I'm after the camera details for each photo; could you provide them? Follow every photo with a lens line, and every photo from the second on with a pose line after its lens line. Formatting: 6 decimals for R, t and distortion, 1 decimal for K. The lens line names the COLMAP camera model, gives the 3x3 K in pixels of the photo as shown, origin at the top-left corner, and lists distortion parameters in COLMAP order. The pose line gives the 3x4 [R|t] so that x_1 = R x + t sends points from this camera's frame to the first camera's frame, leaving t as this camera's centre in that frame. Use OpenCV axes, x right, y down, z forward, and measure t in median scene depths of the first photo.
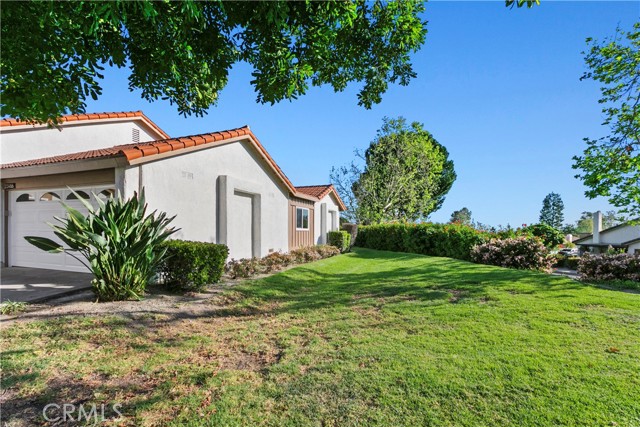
lens RADIAL K [[306.8, 0, 326.0], [0, 306.8, 219.3], [0, 0, 1]] dist [0.004607, 0.000583]
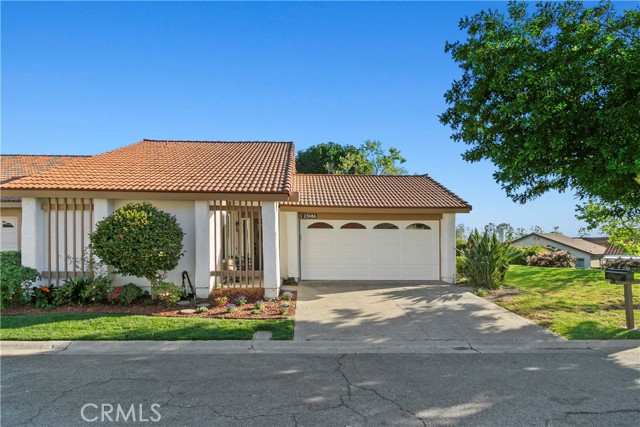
lens RADIAL K [[378.6, 0, 319.0], [0, 378.6, 228.9], [0, 0, 1]] dist [0.002495, -0.002976]
pose [[0.905371, 0.009422, 0.424516, -1.039894], [-0.012624, 0.999909, 0.004731, -0.041040], [-0.424433, -0.009642, 0.905408, -0.242520]]
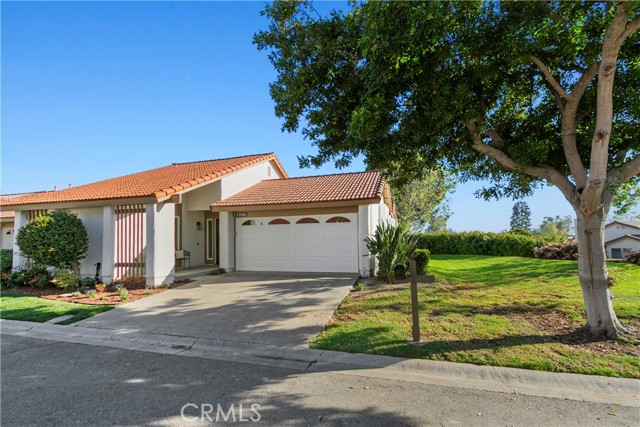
lens RADIAL K [[306.8, 0, 319.1], [0, 306.8, 217.0], [0, 0, 1]] dist [0.004607, 0.000583]
pose [[0.995493, -0.021766, 0.092301, -0.510324], [0.025158, 0.999044, -0.035750, -0.024714], [-0.091435, 0.037911, 0.995089, -0.268689]]
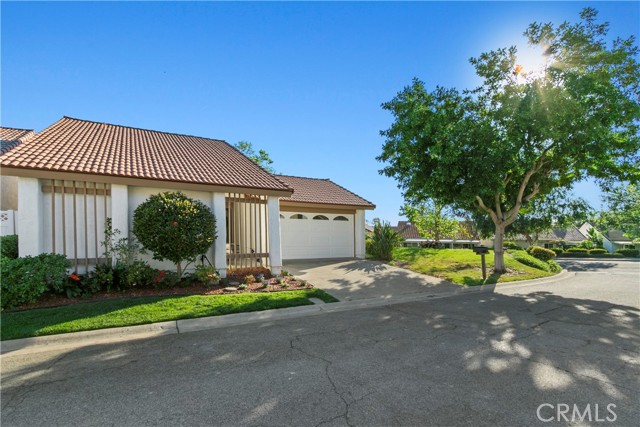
lens RADIAL K [[328.5, 0, 318.5], [0, 328.5, 216.6], [0, 0, 1]] dist [0.001285, 0.000124]
pose [[0.594177, 0.031112, 0.803732, -1.375502], [-0.039895, 0.999162, -0.009184, -0.038186], [-0.803344, -0.026608, 0.594920, -0.091144]]
